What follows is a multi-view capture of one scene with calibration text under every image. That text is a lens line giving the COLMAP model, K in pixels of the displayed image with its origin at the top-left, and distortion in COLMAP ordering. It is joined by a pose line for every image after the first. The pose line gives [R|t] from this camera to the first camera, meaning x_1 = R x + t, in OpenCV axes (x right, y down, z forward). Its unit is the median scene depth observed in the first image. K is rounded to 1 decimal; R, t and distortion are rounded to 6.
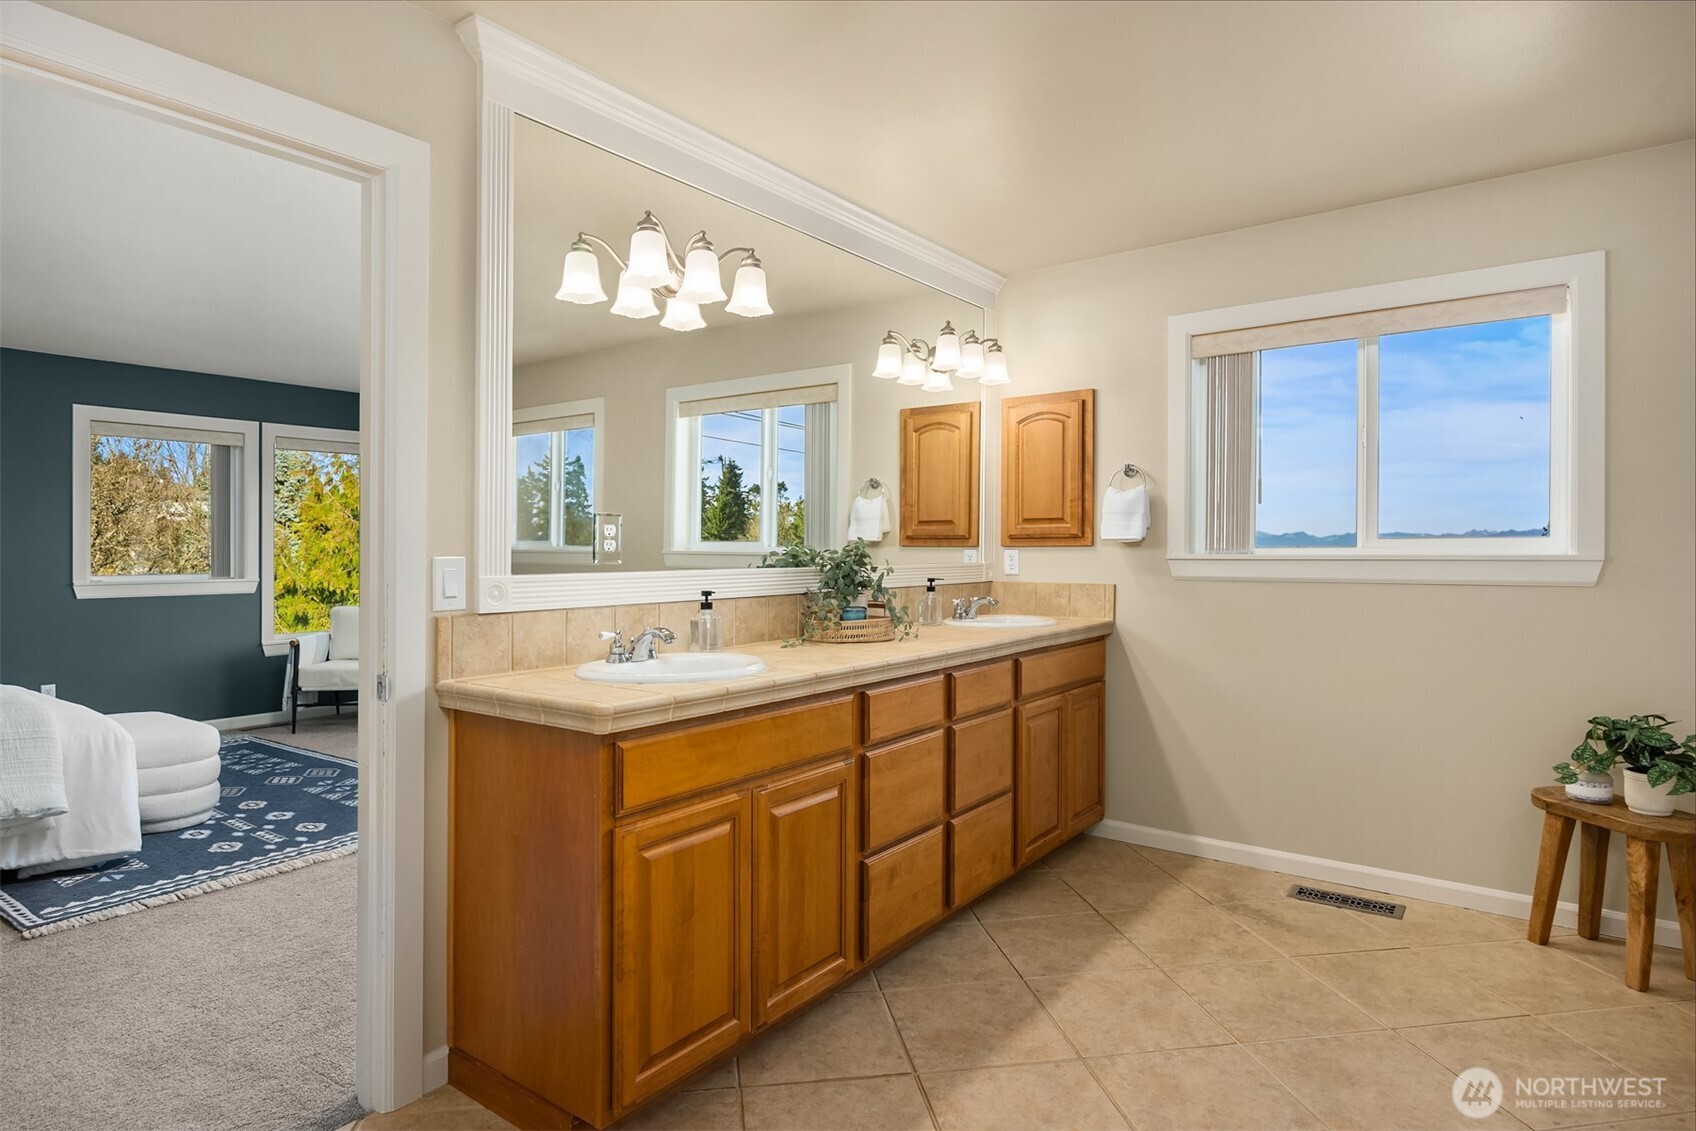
lens RADIAL K [[953.1, 0, 848.0], [0, 953.1, 565.5], [0, 0, 1]] dist [-0.003029, -0.002198]
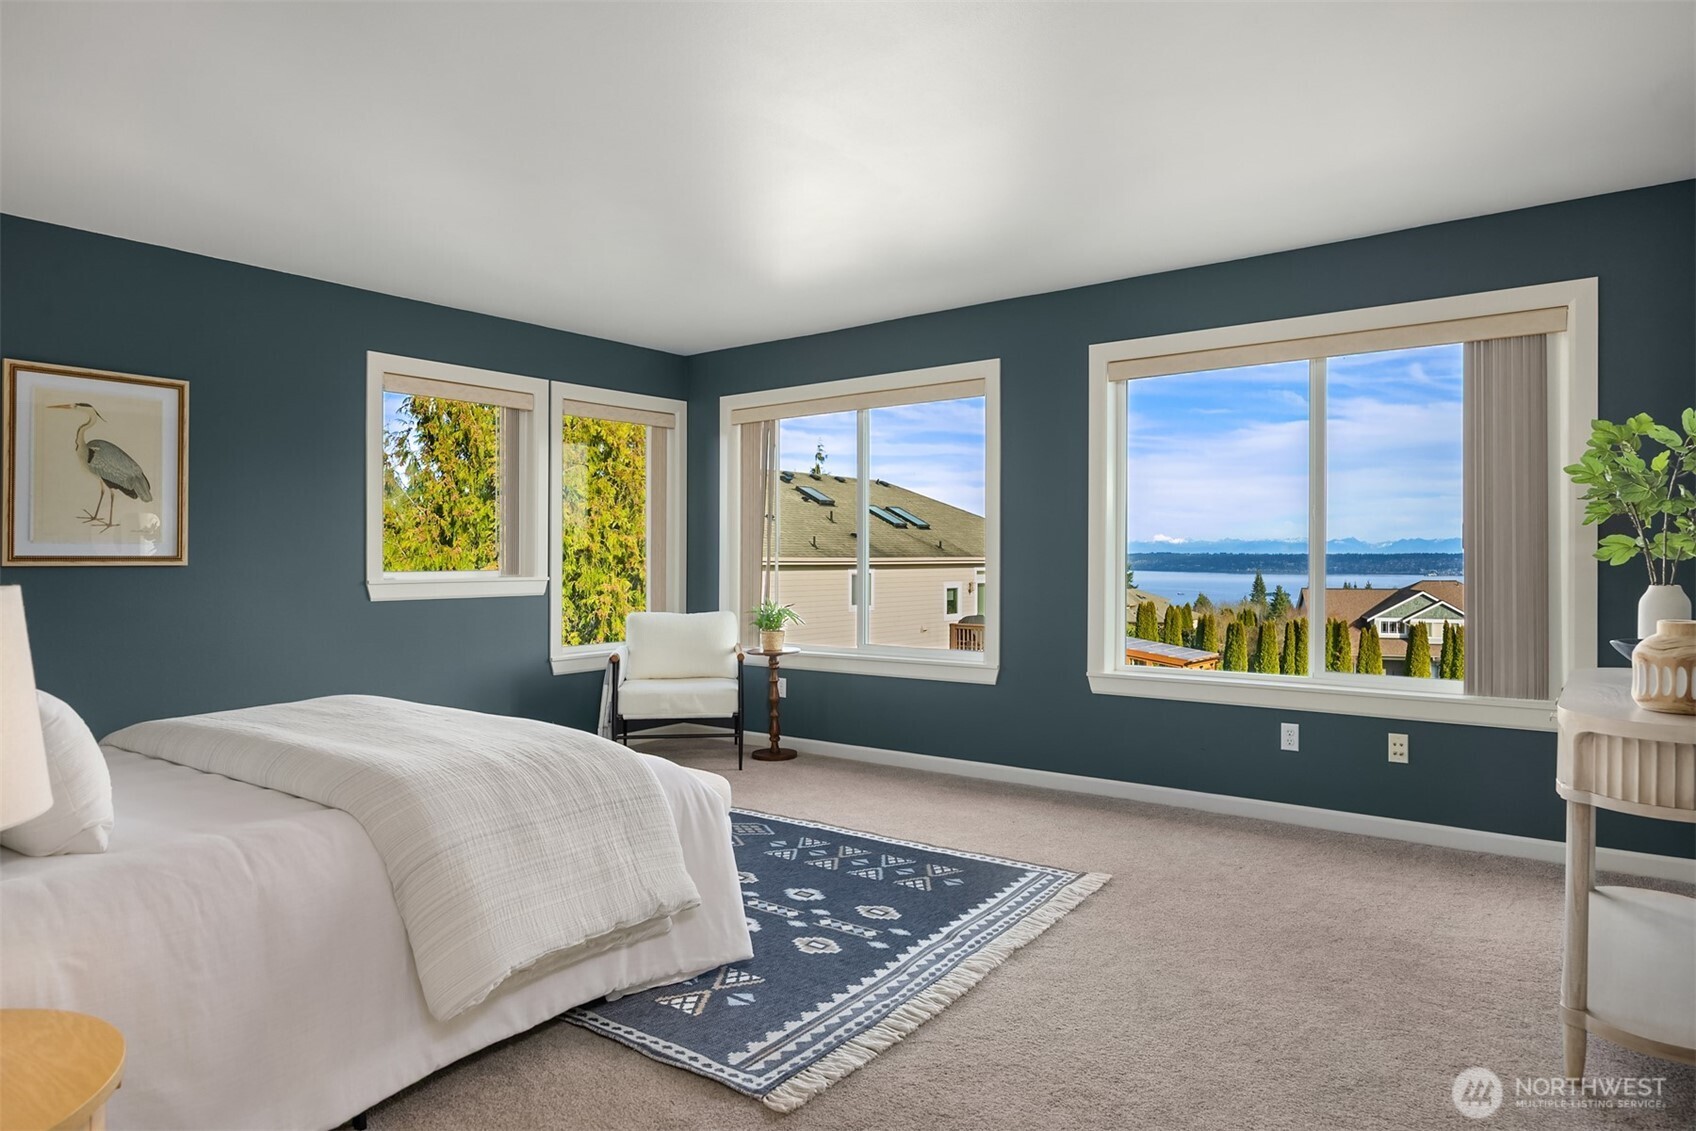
lens RADIAL K [[1057.8, 0, 848.0], [0, 1057.8, 565.5], [0, 0, 1]] dist [-0.006330, -0.000733]
pose [[0.999919, -0.001282, -0.012682, -0.603133], [0.001182, 0.999968, -0.007867, 0.019314], [0.012691, 0.007851, 0.999889, 0.206696]]
